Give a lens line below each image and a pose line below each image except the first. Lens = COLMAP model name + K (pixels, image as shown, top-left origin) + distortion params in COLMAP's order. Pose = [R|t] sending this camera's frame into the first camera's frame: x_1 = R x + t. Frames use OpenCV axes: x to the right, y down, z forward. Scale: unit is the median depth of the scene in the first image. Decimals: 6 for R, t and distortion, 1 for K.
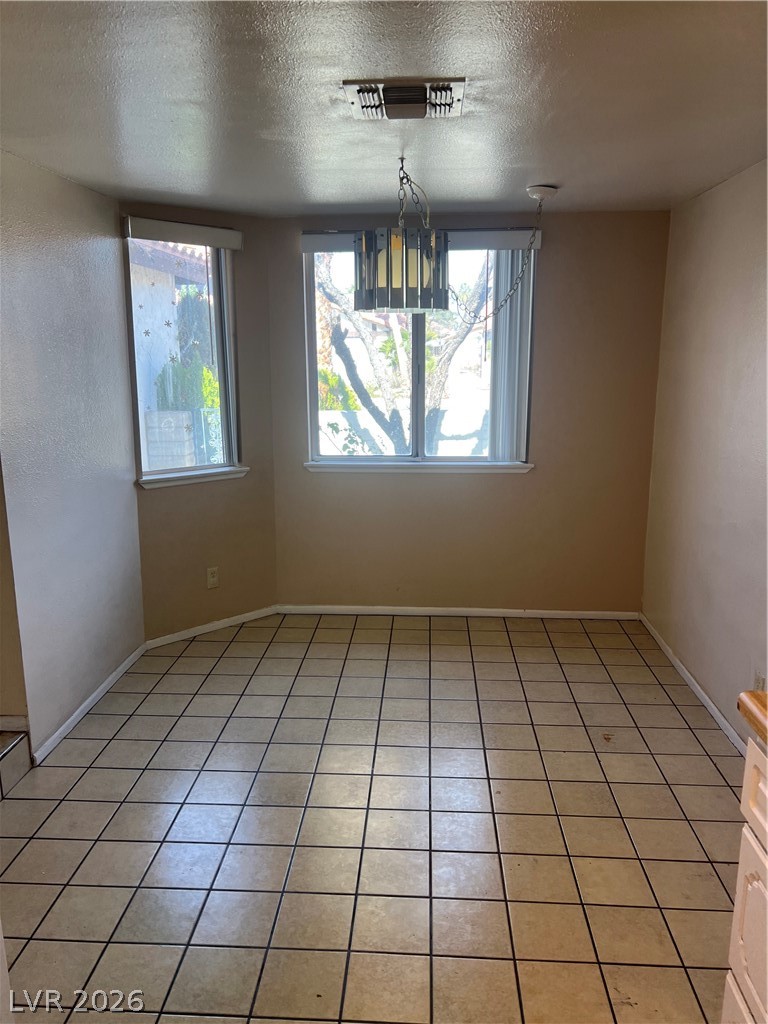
lens RADIAL K [[774.8, 0, 381.0], [0, 774.8, 519.4], [0, 0, 1]] dist [0.053333, -0.057796]
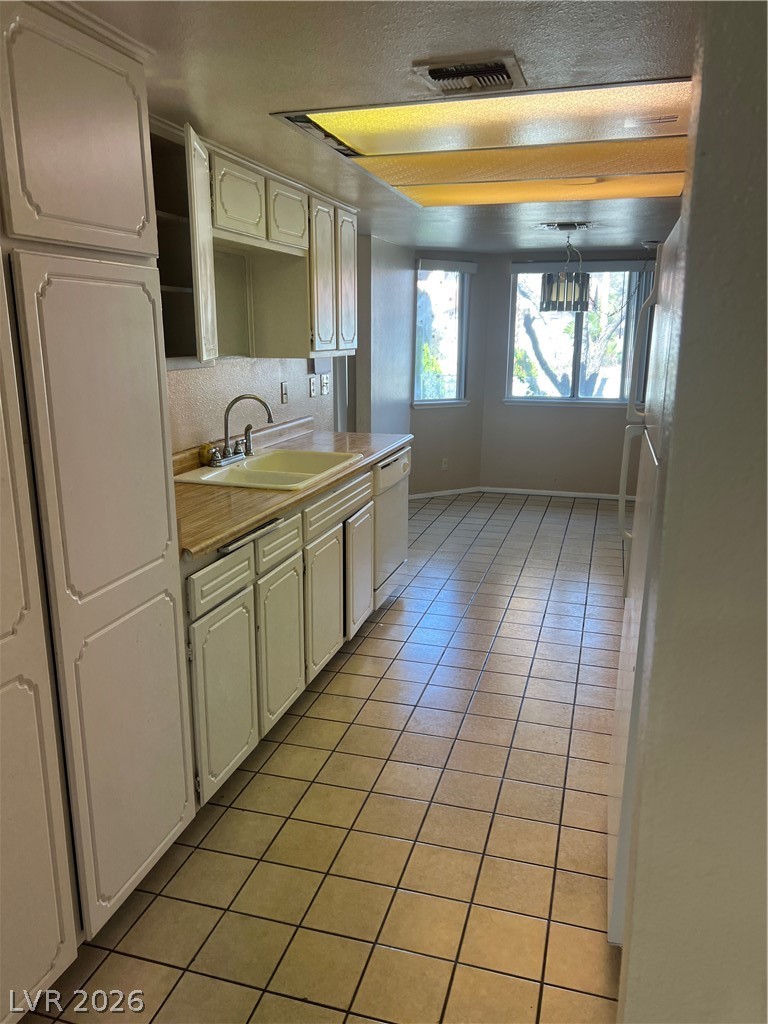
lens RADIAL K [[774.8, 0, 381.0], [0, 774.8, 519.4], [0, 0, 1]] dist [0.053333, -0.057796]
pose [[0.973931, 0.065884, -0.217065, 0.027185], [-0.059854, 0.997620, 0.034243, 0.150035], [0.218805, -0.020358, 0.975556, -0.721653]]
